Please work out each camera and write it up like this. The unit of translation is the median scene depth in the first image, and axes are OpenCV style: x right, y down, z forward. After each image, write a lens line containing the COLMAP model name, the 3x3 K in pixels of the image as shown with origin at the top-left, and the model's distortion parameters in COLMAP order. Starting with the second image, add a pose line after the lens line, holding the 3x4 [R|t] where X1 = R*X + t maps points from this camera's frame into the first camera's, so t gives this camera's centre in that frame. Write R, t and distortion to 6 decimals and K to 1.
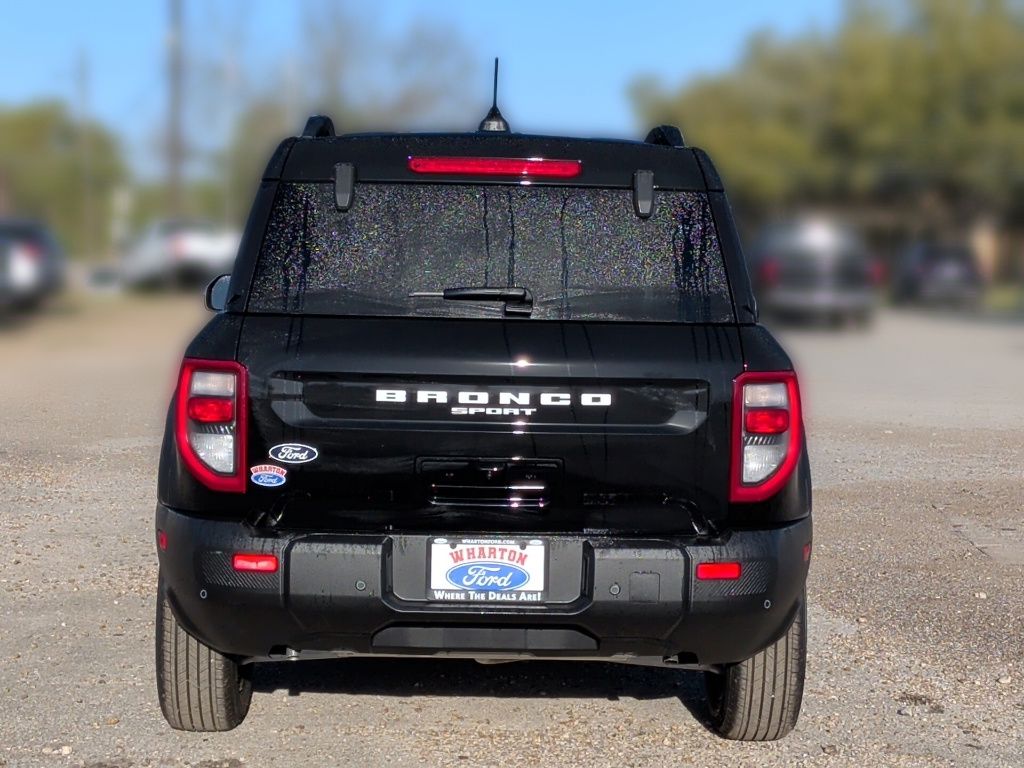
lens RADIAL K [[1816.3, 0, 512.0], [0, 1816.3, 384.0], [0, 0, 1]] dist [0.059161, 0.049248]
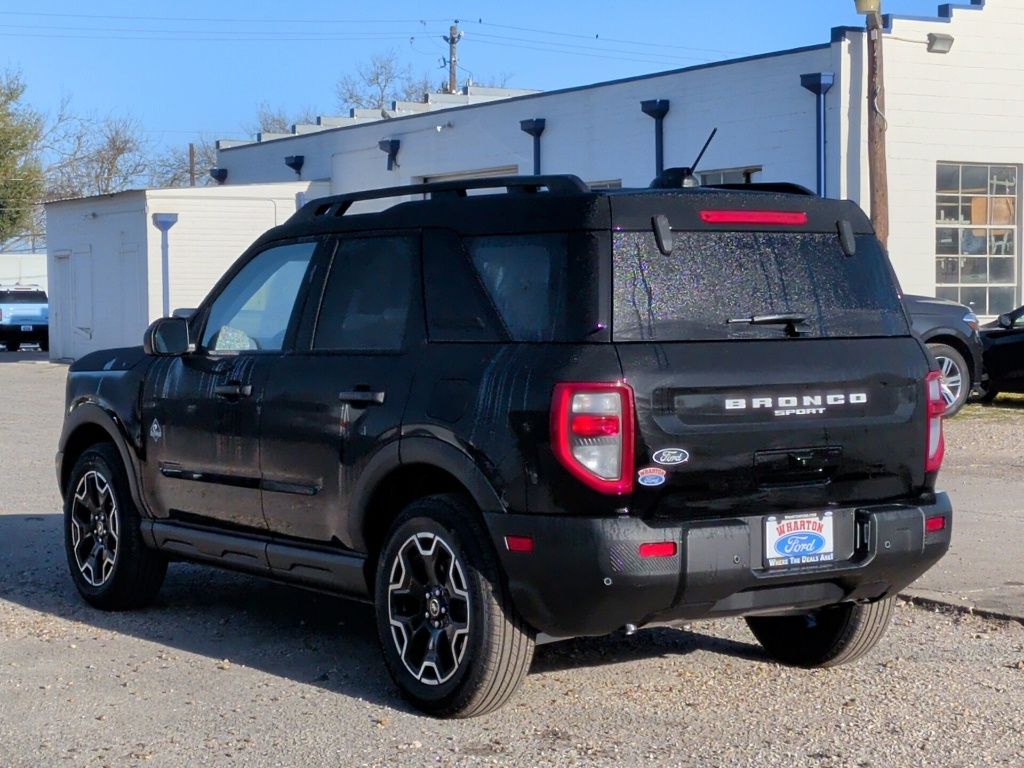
lens RADIAL K [[1816.3, 0, 512.0], [0, 1816.3, 384.0], [0, 0, 1]] dist [0.059161, 0.049248]
pose [[0.870140, -0.051529, 0.490103, -0.794587], [0.058441, 0.998290, 0.001201, -0.017202], [-0.489327, 0.027597, 0.871664, 0.002791]]
